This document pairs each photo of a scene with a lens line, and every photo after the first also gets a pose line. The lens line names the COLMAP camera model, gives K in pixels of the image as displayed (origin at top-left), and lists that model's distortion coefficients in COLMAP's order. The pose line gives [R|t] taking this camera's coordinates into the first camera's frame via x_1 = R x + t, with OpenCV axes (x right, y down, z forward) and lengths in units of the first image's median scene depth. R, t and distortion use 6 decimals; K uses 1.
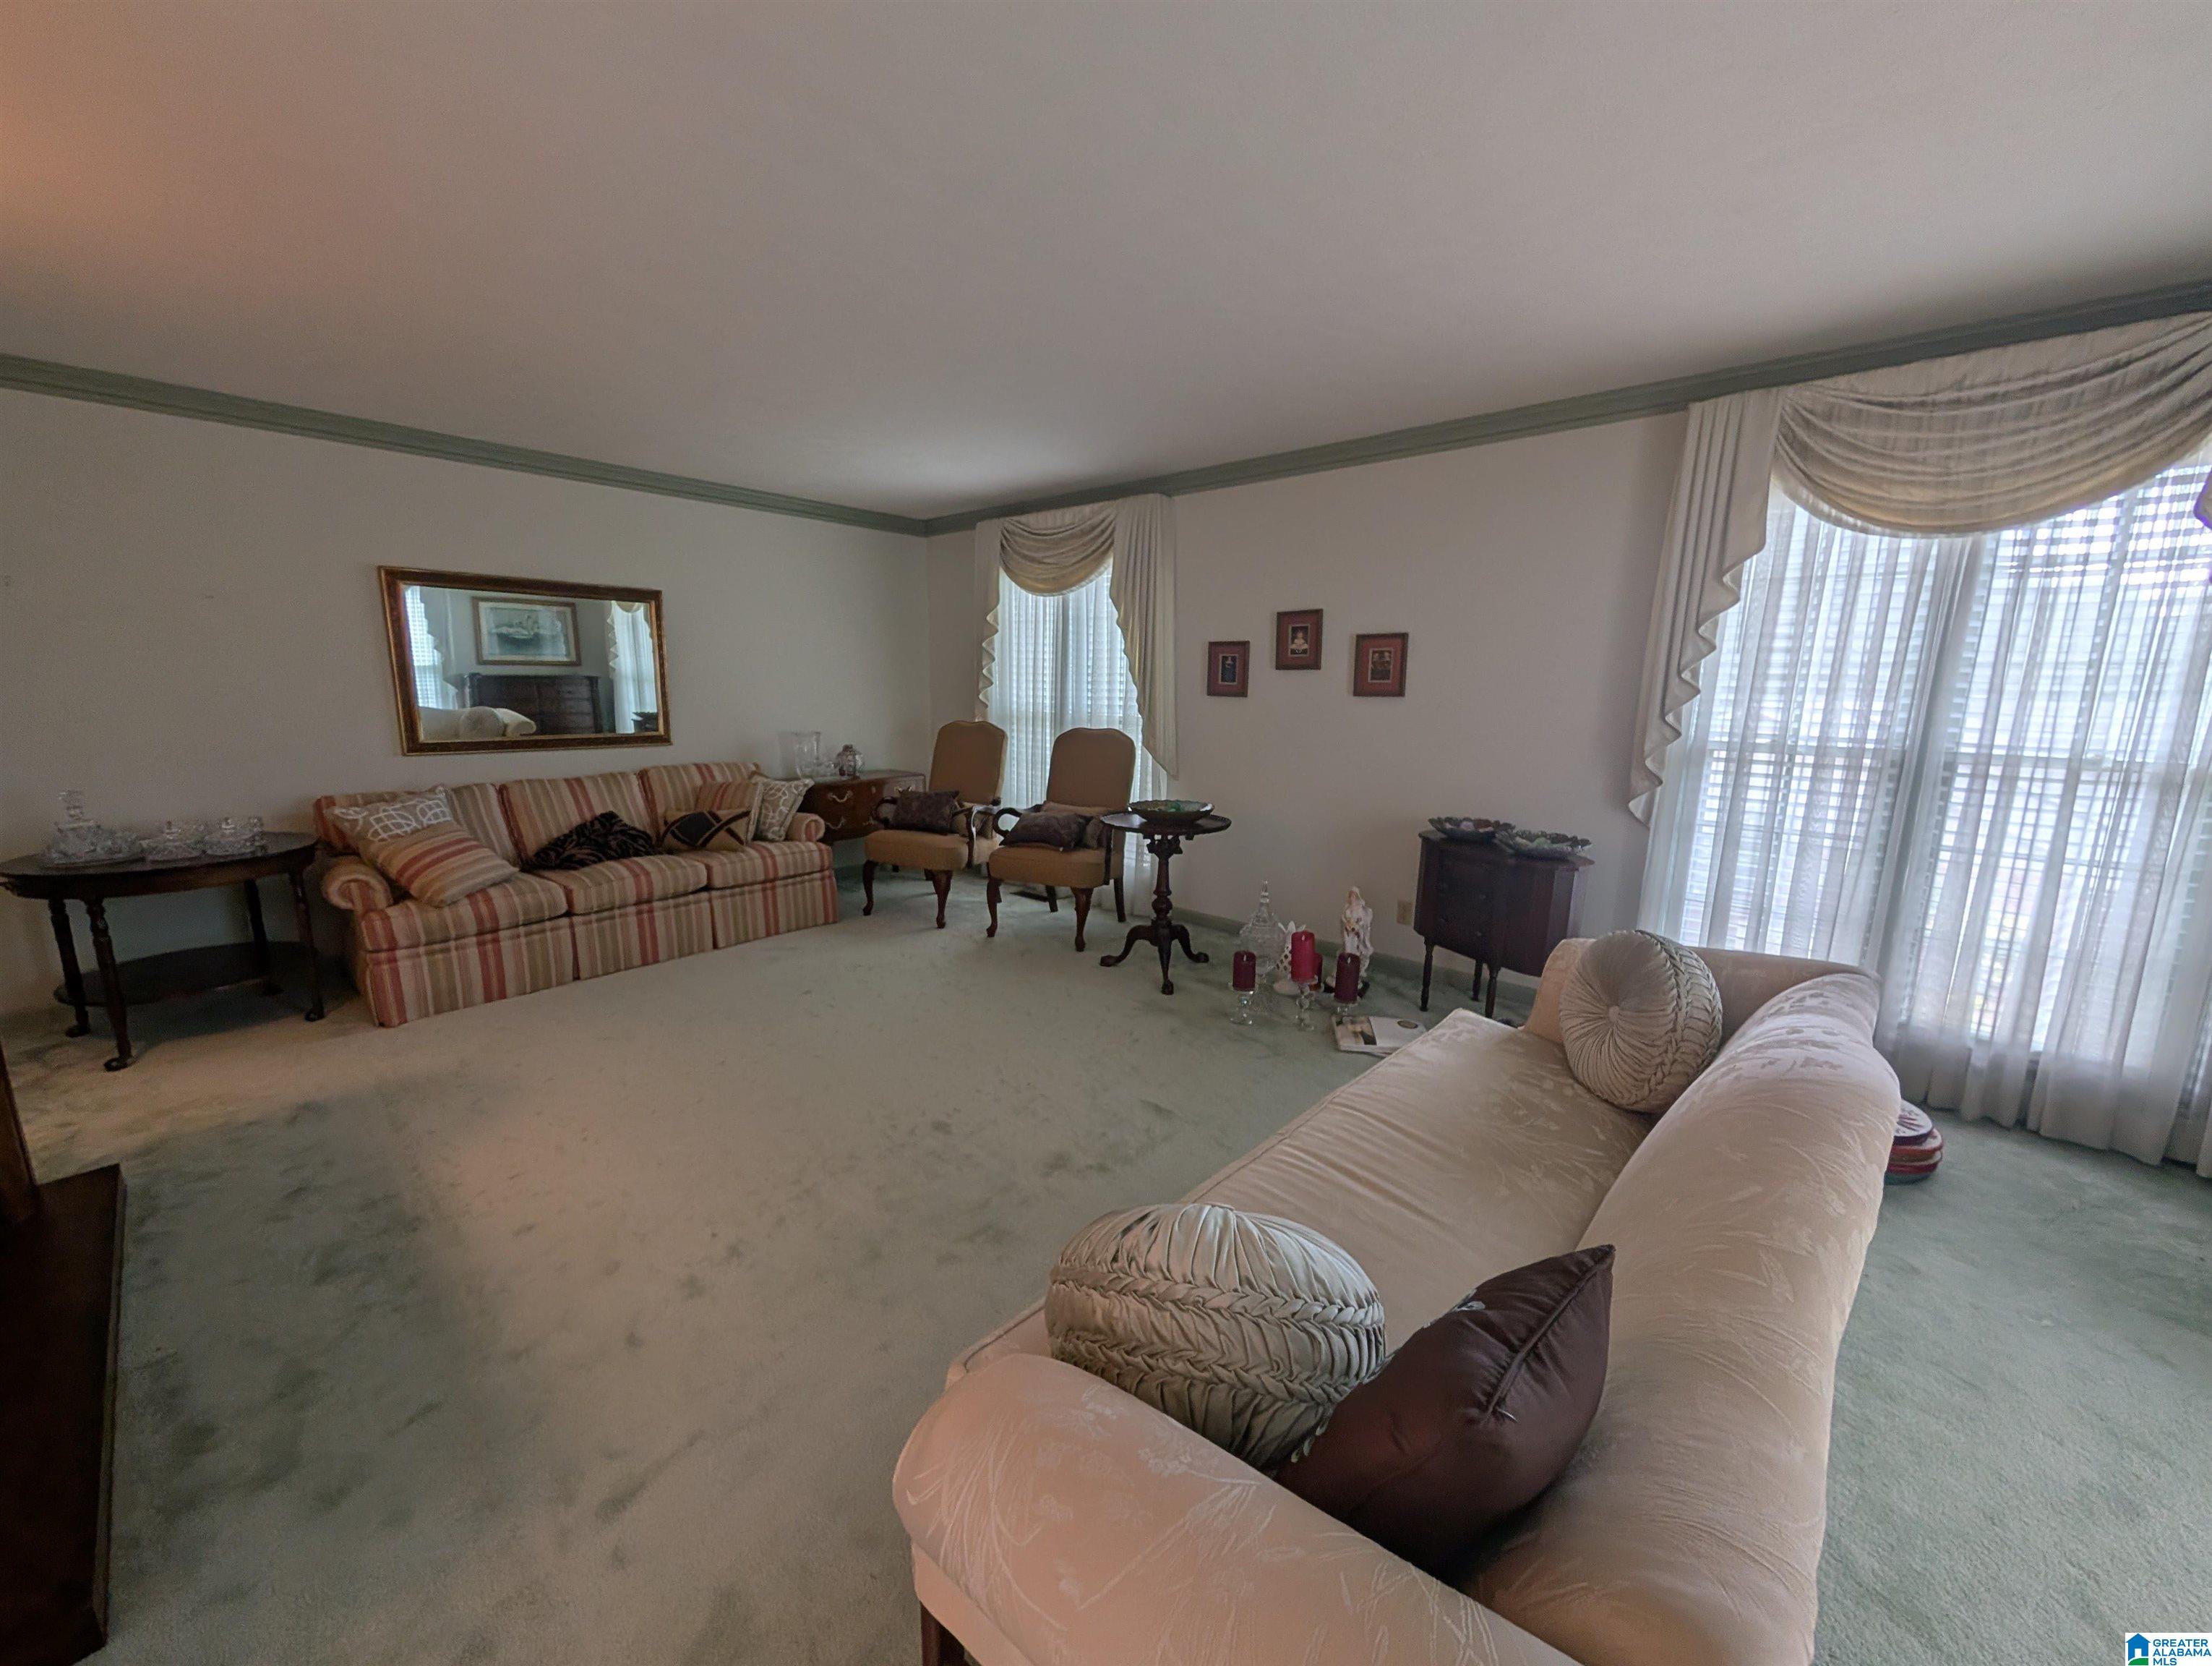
lens RADIAL K [[843.3, 0, 1112.1], [0, 843.3, 822.1], [0, 0, 1]] dist [-0.000076, 0.000086]
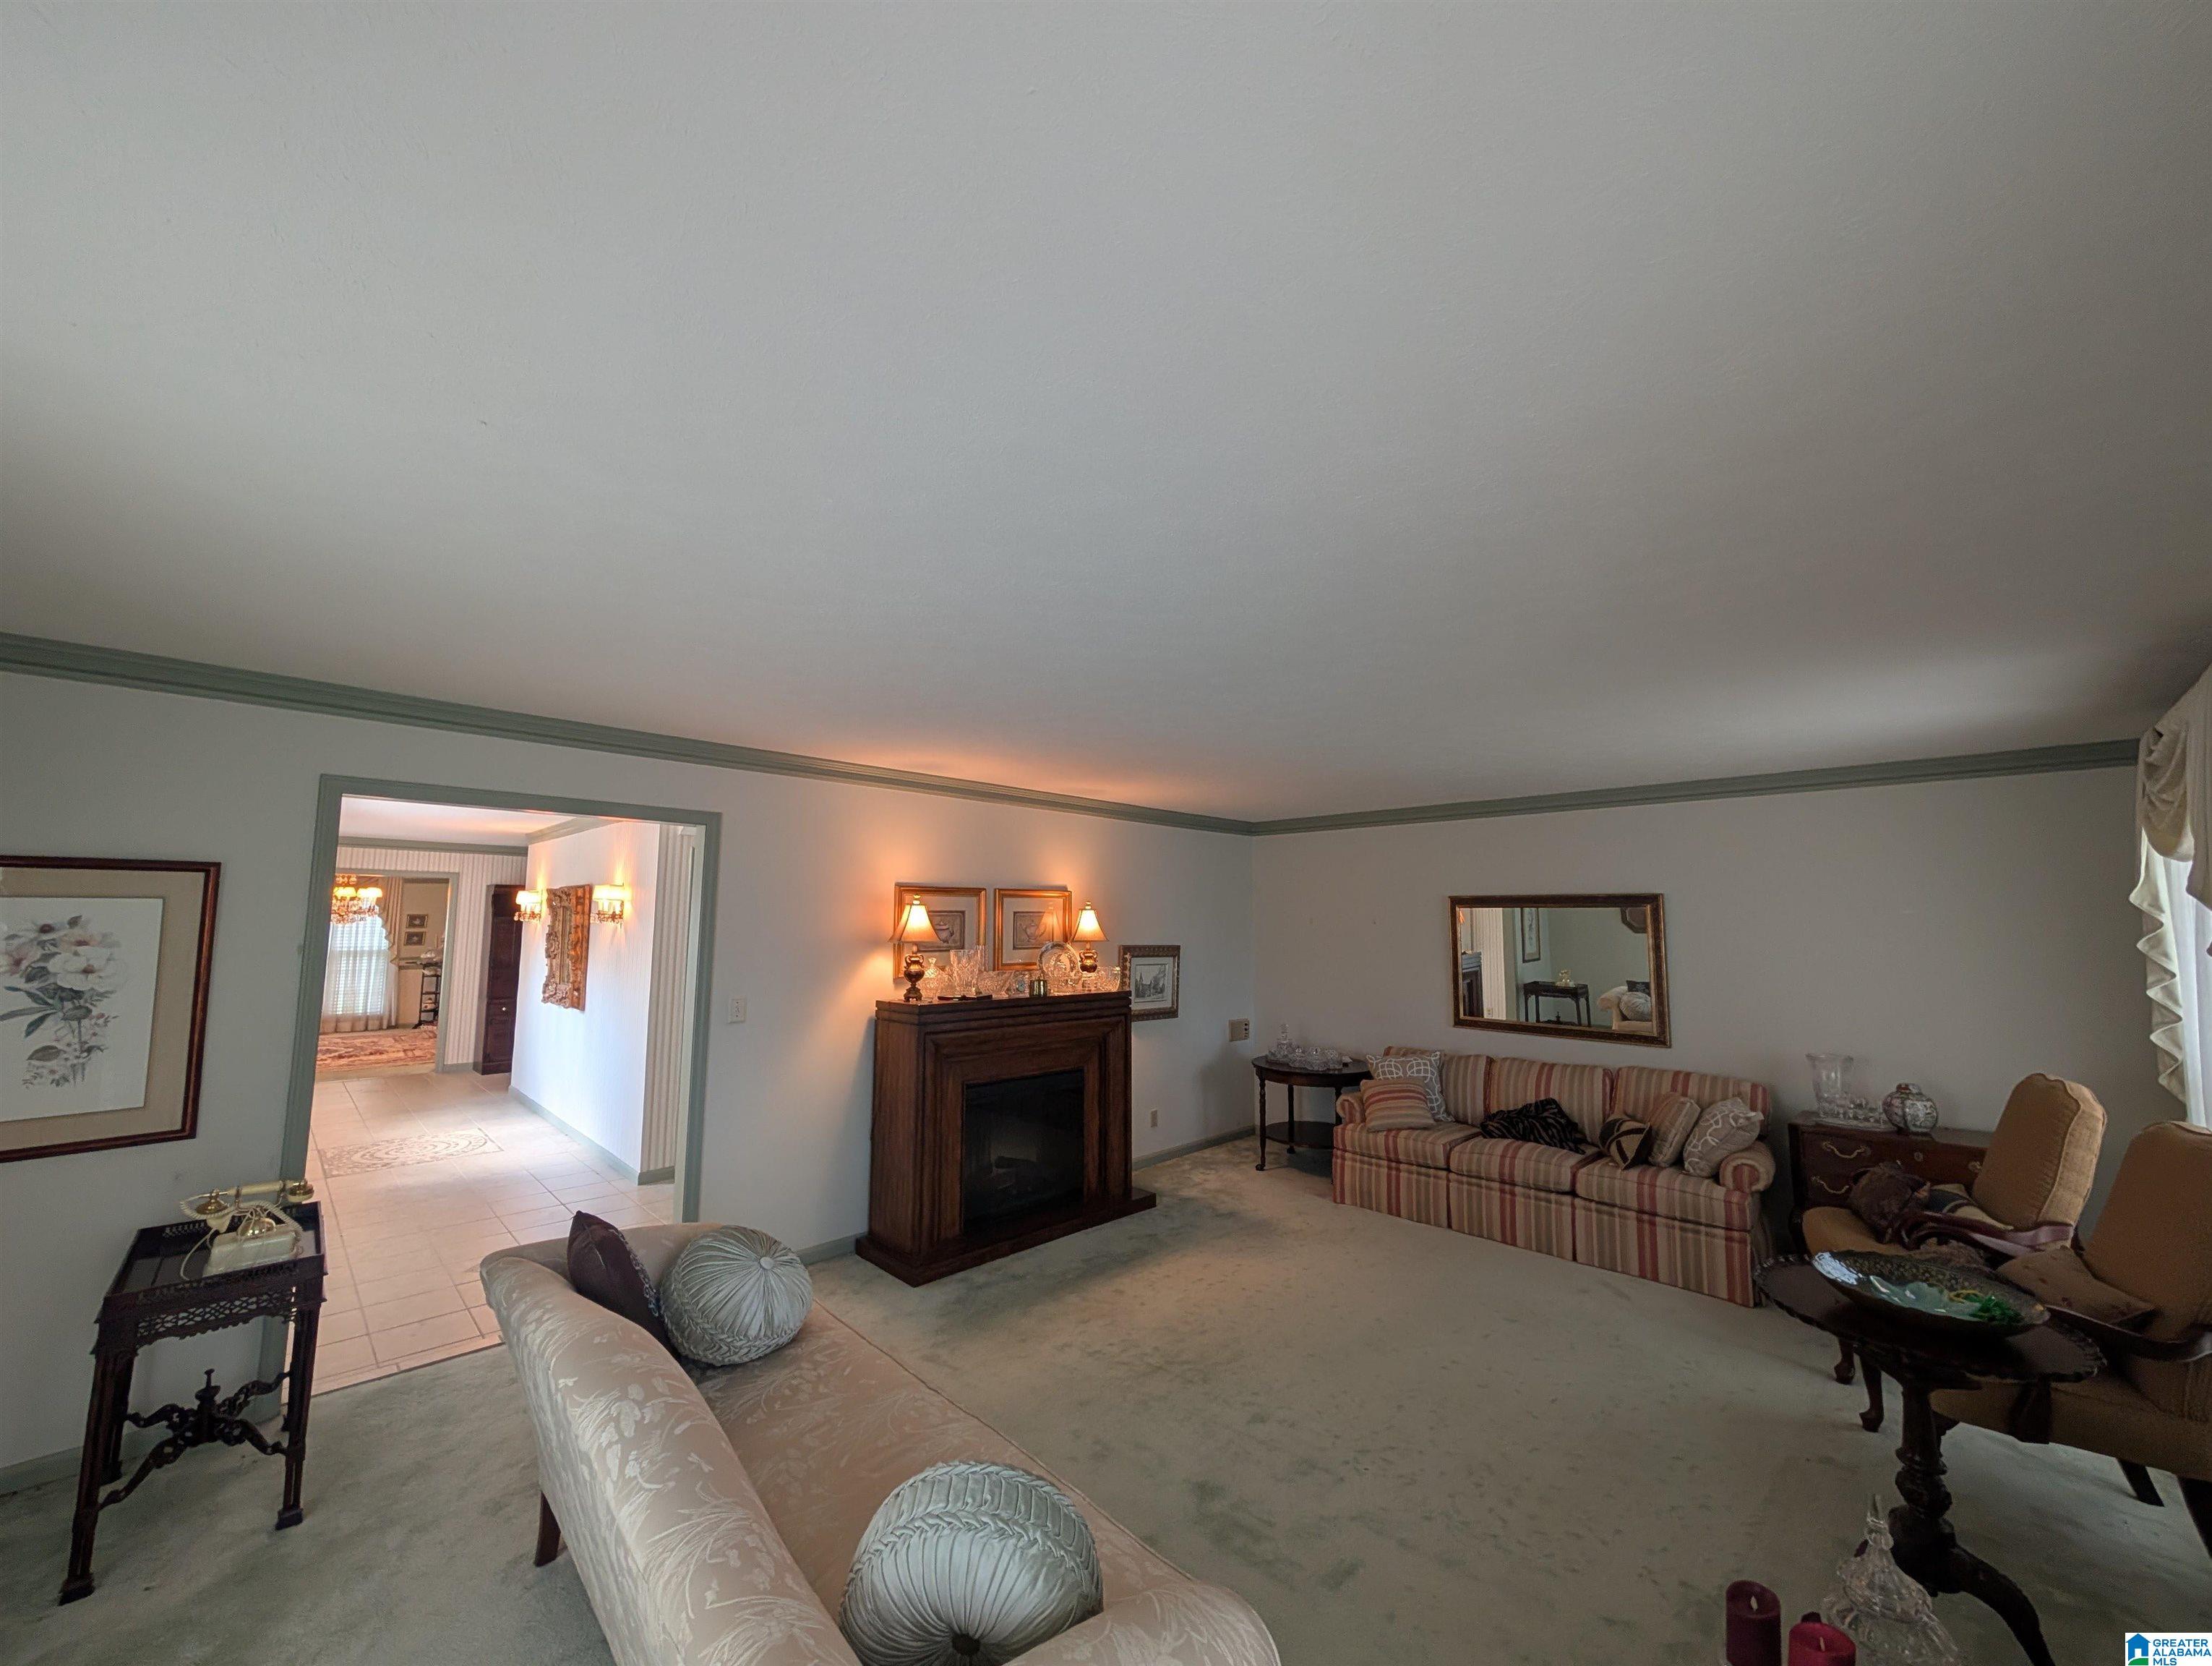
lens RADIAL K [[843.3, 0, 1109.1], [0, 843.3, 845.1], [0, 0, 1]] dist [-0.000076, 0.000086]
pose [[-0.034657, -0.115752, -0.992673, 0.564897], [-0.192609, 0.975423, -0.107016, -0.109274], [0.980663, 0.187489, -0.056100, 0.462329]]
